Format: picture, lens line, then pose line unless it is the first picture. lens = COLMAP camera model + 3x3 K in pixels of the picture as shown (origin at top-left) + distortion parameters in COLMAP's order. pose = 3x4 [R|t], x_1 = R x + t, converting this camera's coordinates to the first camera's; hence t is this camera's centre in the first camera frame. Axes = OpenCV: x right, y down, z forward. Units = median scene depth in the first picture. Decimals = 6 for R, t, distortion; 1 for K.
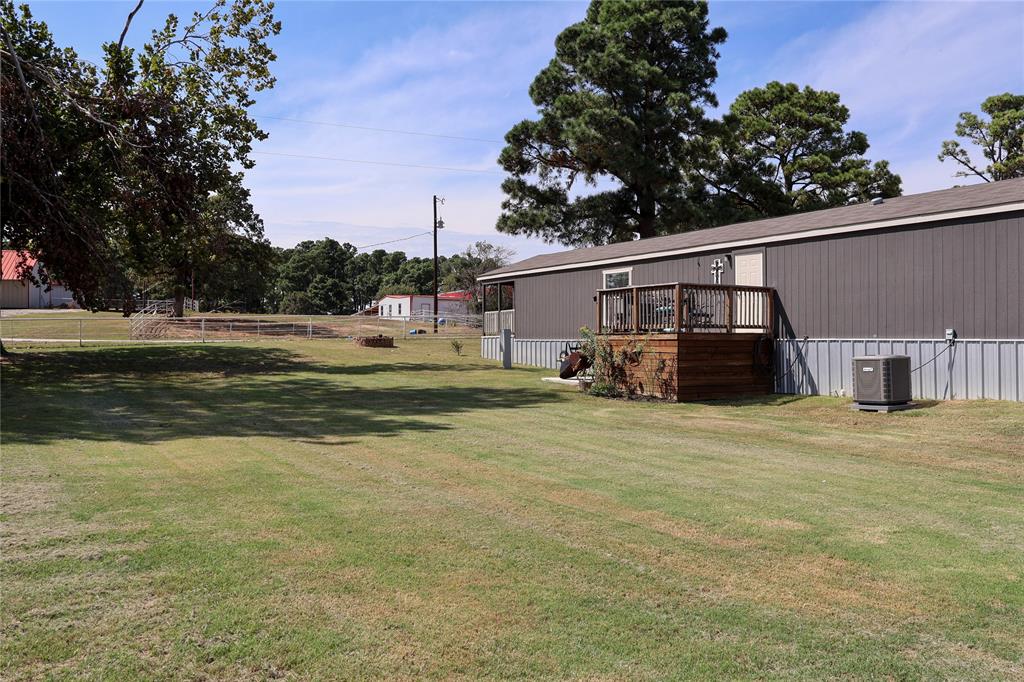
lens RADIAL K [[848.2, 0, 514.7], [0, 848.2, 339.0], [0, 0, 1]] dist [0.007218, 0.003867]
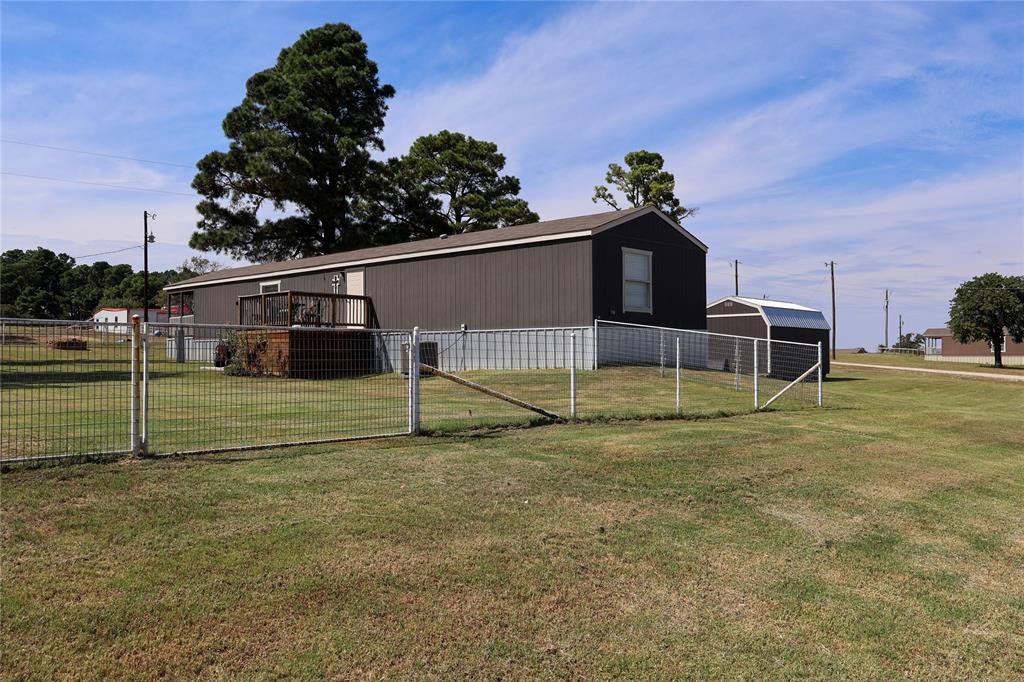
lens RADIAL K [[848.2, 0, 508.5], [0, 848.2, 342.1], [0, 0, 1]] dist [0.007218, 0.003867]
pose [[0.960599, 0.002305, 0.277930, 0.070520], [0.003093, 0.999815, -0.018982, 0.020105], [-0.277923, 0.019093, 0.960414, -0.190302]]
